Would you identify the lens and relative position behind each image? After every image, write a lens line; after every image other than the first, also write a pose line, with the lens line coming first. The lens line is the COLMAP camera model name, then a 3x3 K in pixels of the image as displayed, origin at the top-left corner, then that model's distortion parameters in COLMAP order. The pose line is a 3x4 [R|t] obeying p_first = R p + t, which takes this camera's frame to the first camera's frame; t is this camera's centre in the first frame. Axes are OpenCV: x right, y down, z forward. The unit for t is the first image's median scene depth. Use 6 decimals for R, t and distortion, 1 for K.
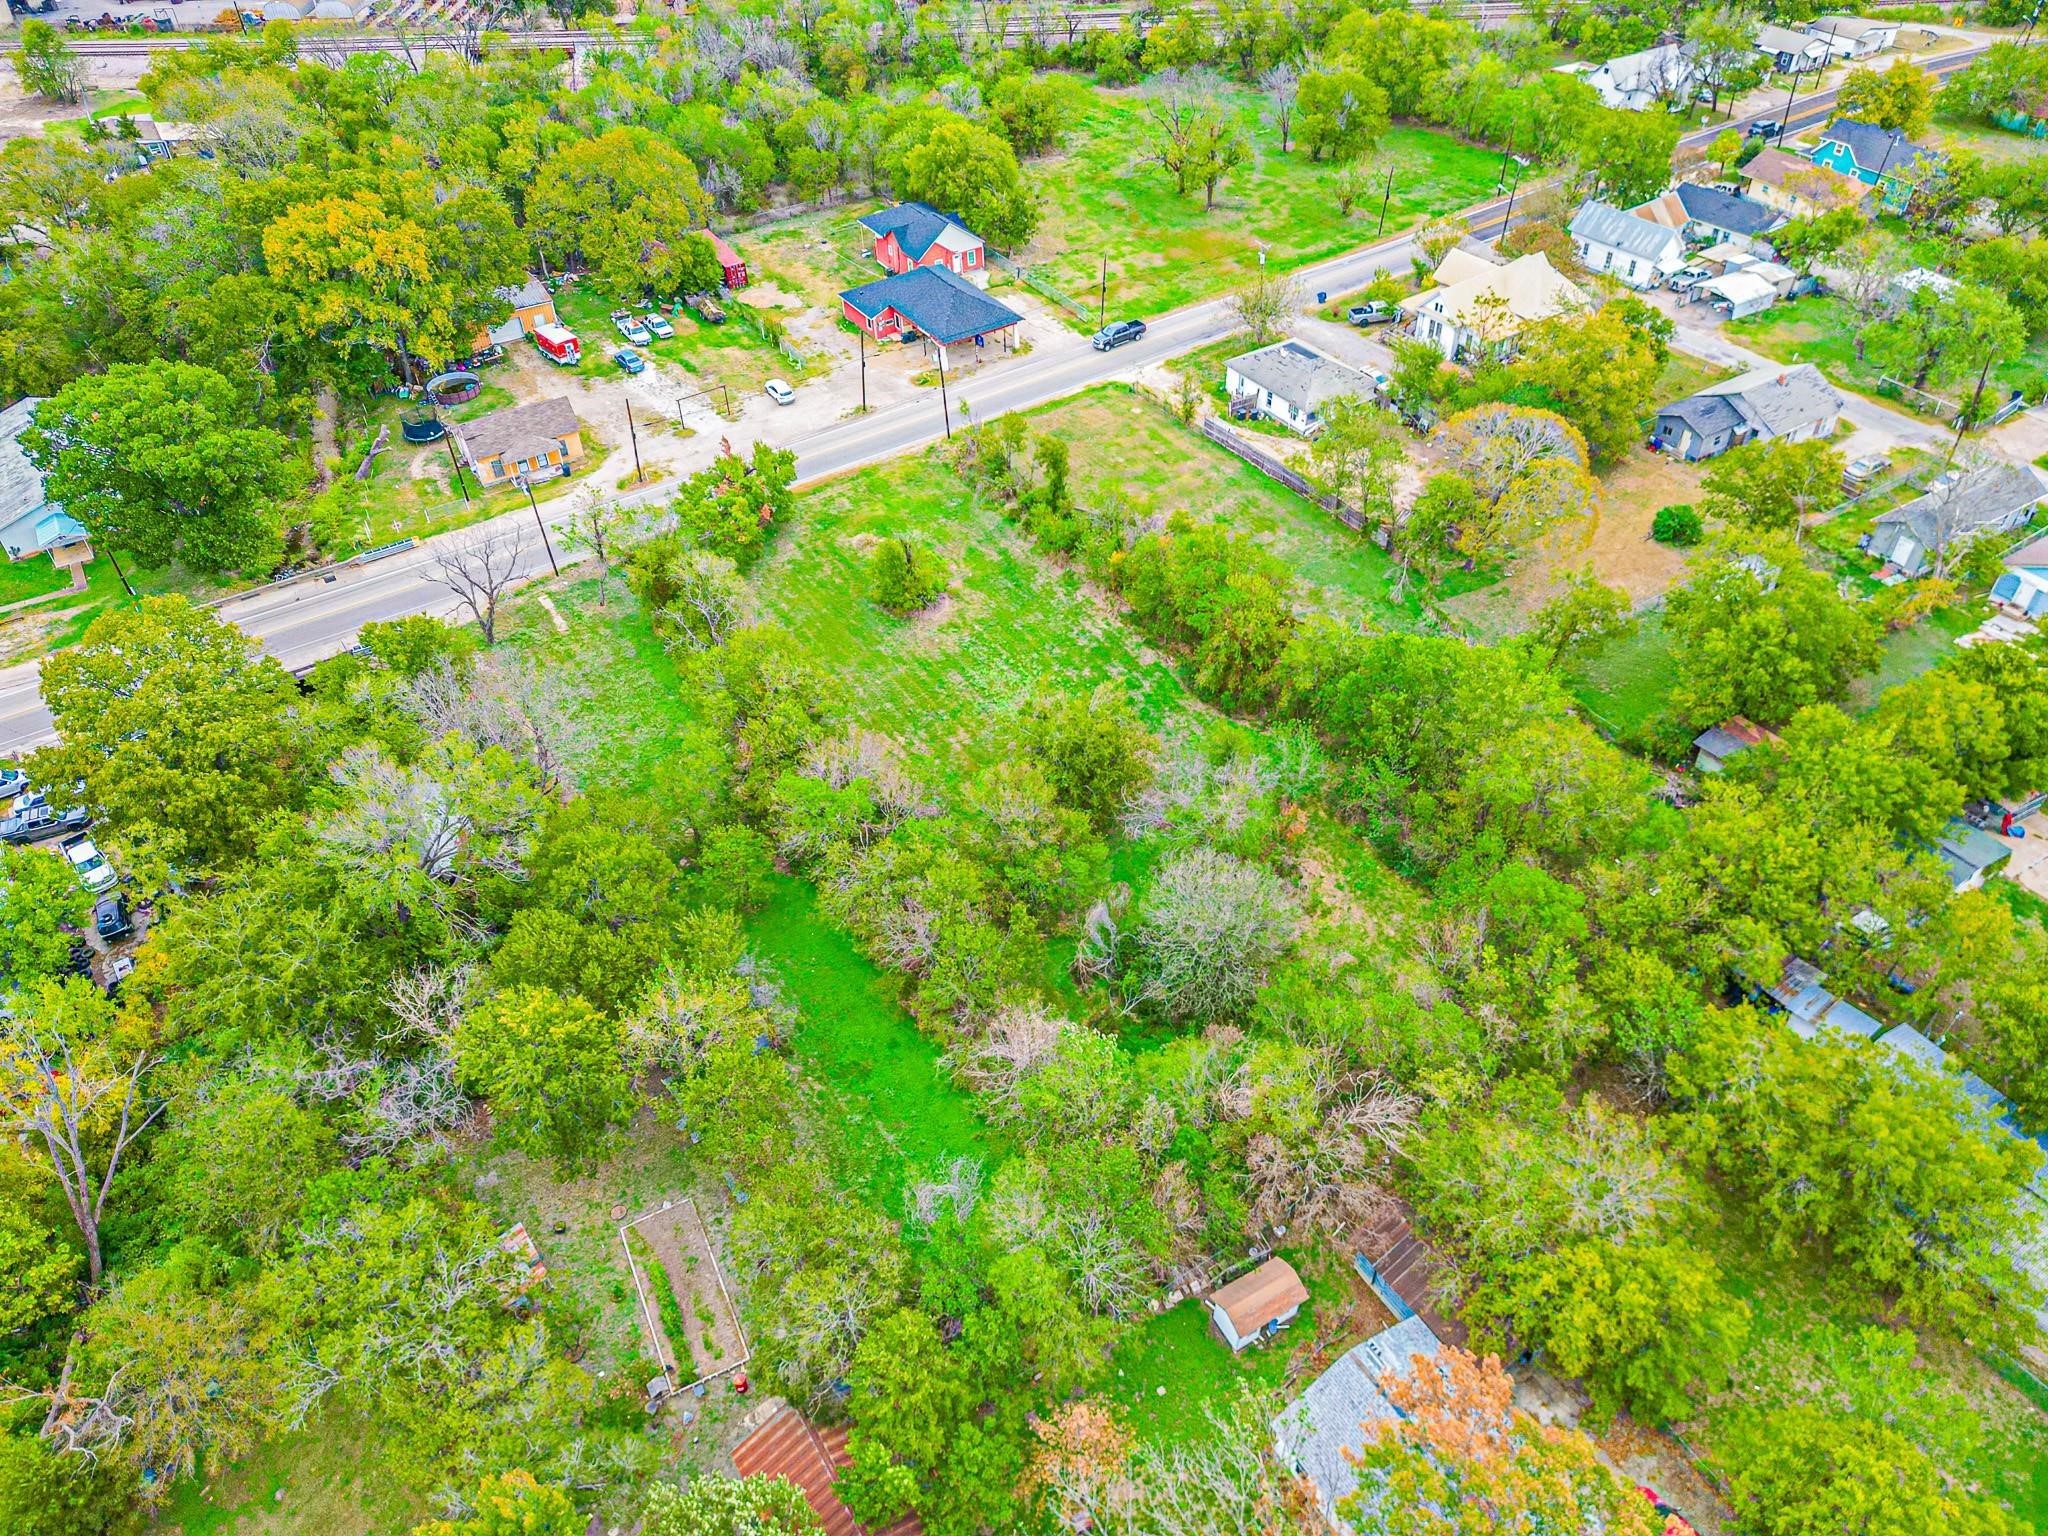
lens RADIAL K [[1439.8, 0, 1025.7], [0, 1439.8, 759.8], [0, 0, 1]] dist [0.078138, -0.079051]
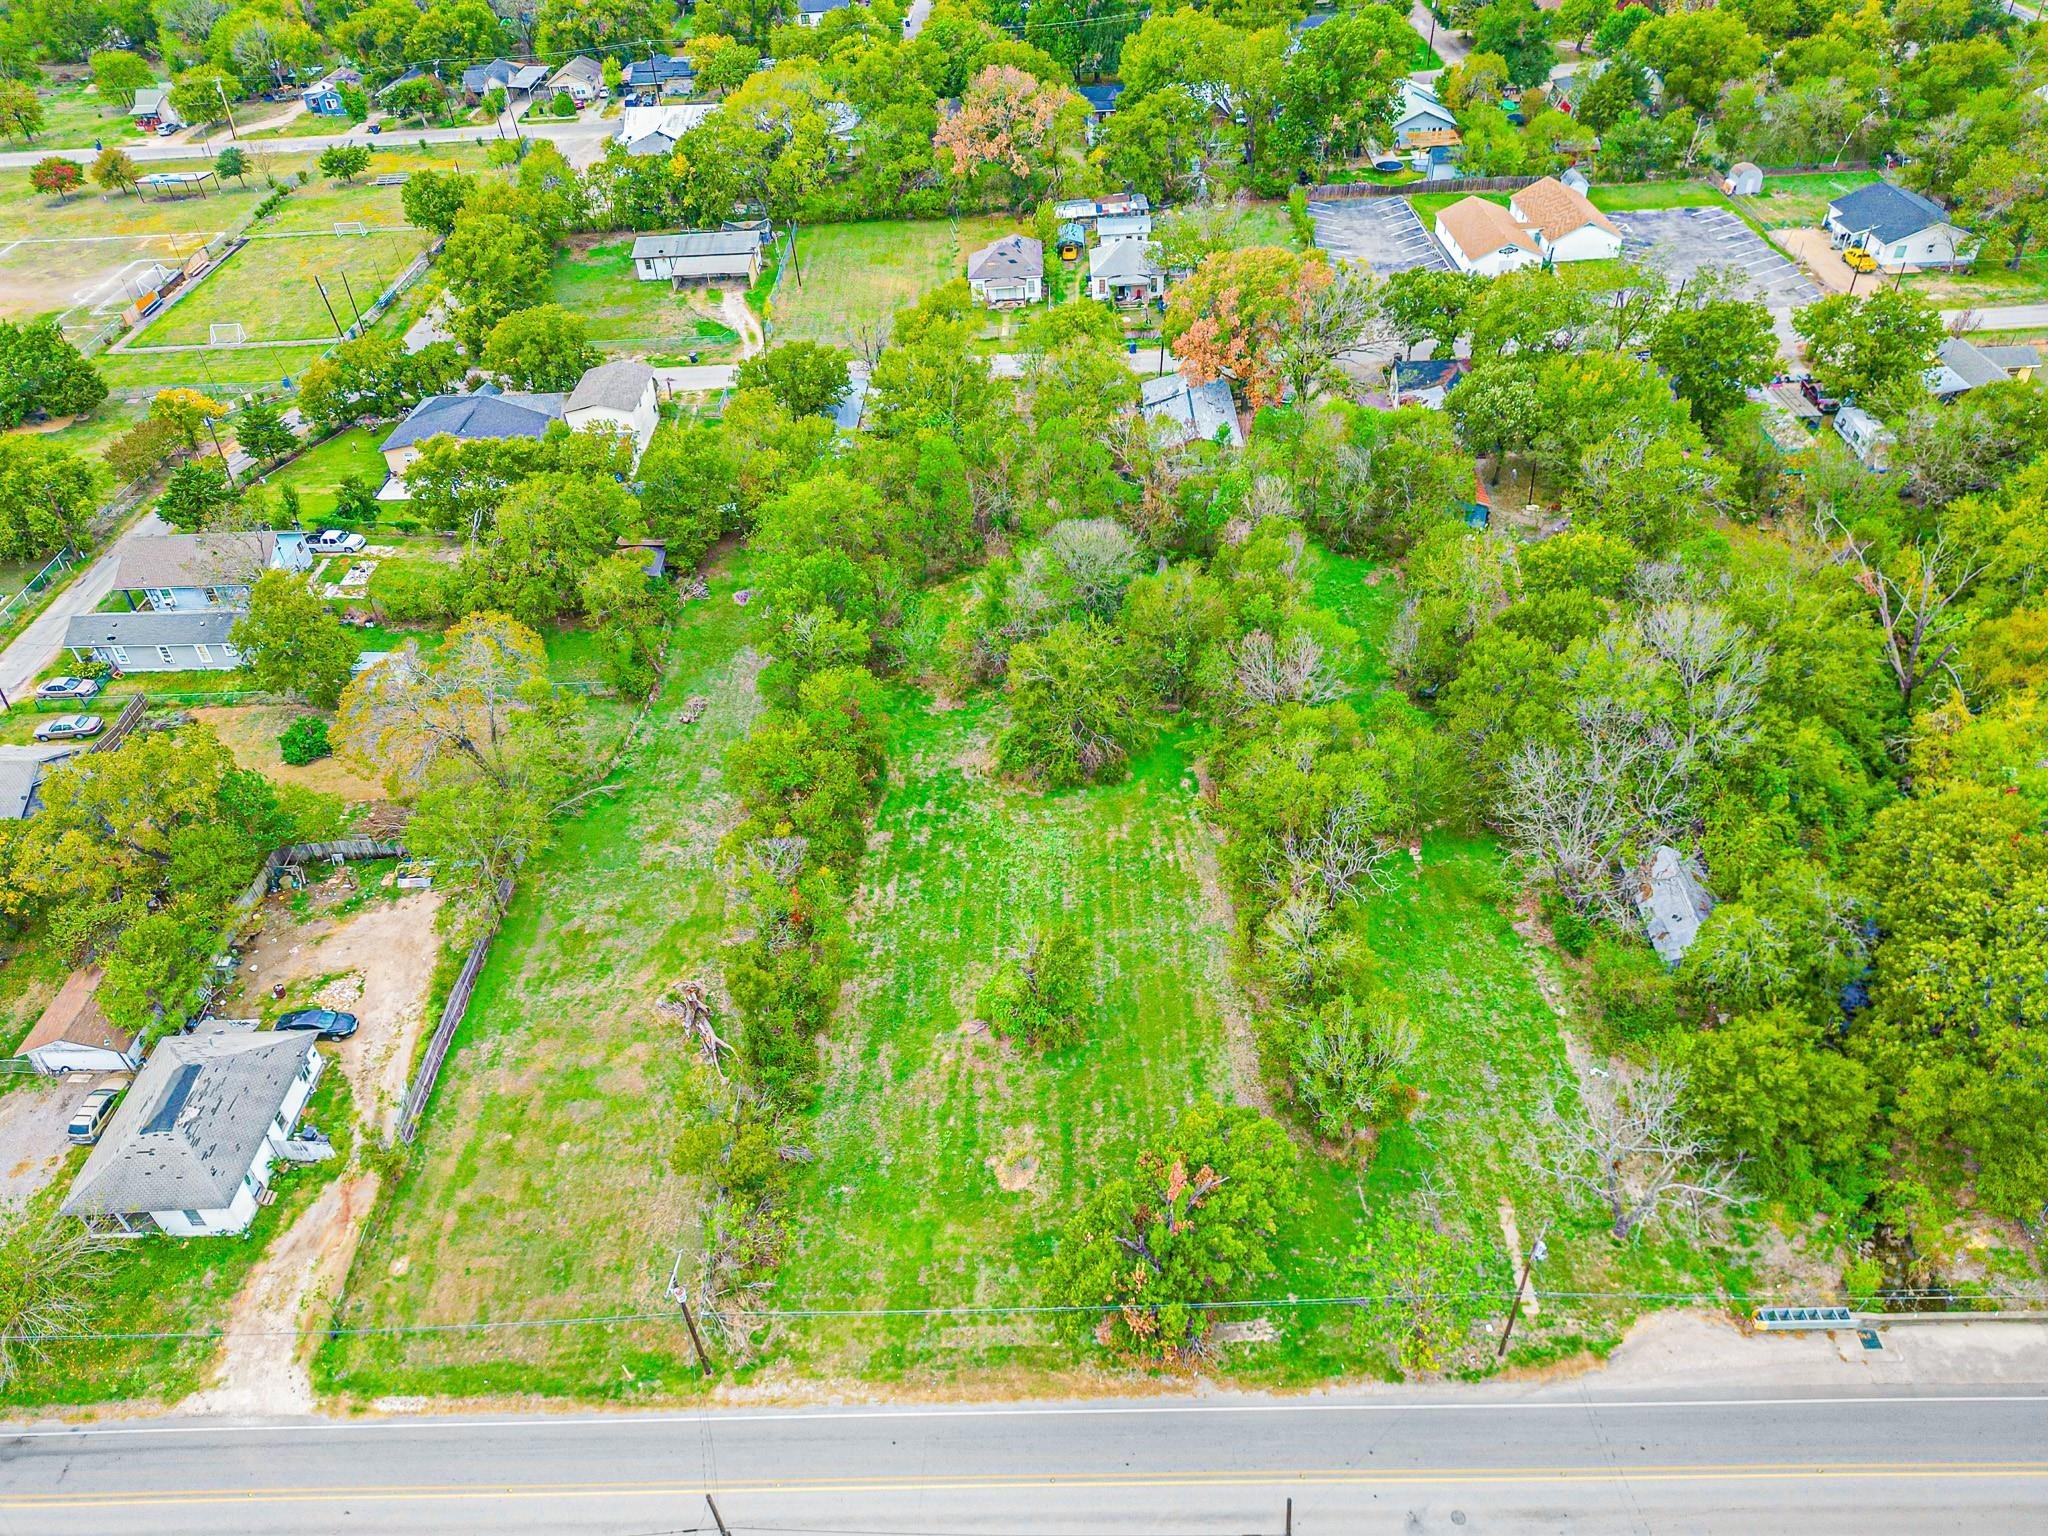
lens RADIAL K [[1433.0, 0, 1025.3], [0, 1433.0, 763.0], [0, 0, 1]] dist [0.078286, -0.077249]
pose [[-0.832903, -0.286773, 0.473322, -0.341427], [0.421612, 0.225217, 0.878362, -0.701392], [-0.358491, 0.931149, -0.066677, 0.816571]]
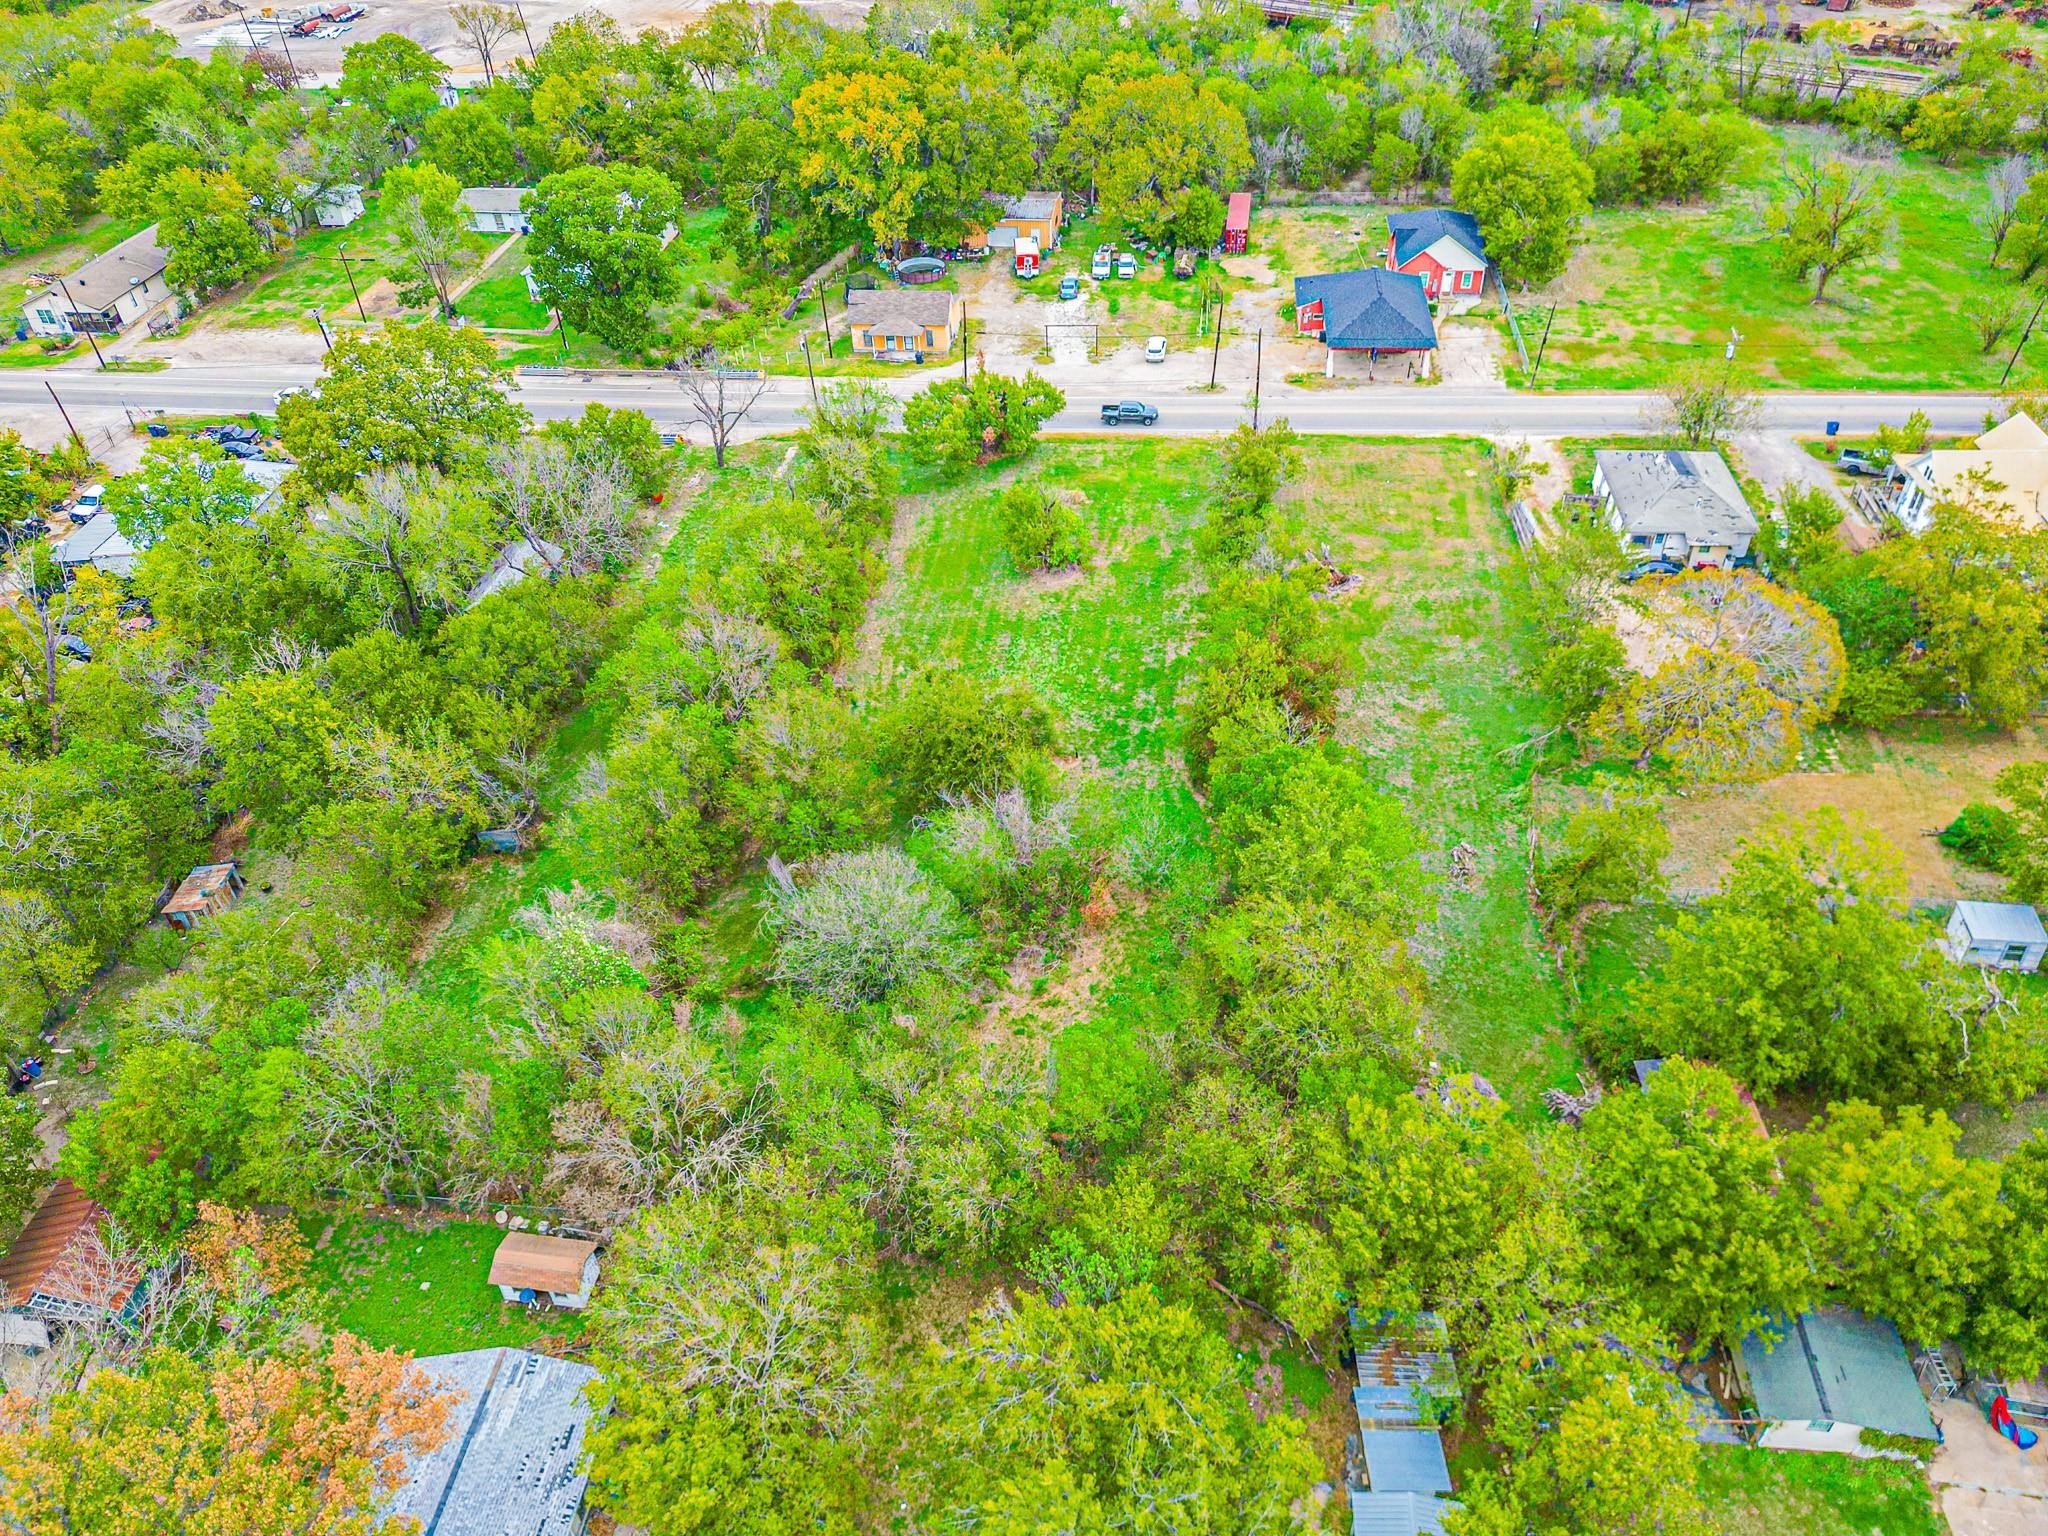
lens RADIAL K [[1445.5, 0, 1024.7], [0, 1445.5, 755.0], [0, 0, 1]] dist [0.076617, -0.076389]
pose [[0.779306, 0.398602, -0.483528, 0.371892], [-0.406209, 0.908875, 0.094552, -0.068936], [0.477155, 0.122728, 0.870207, 0.156532]]
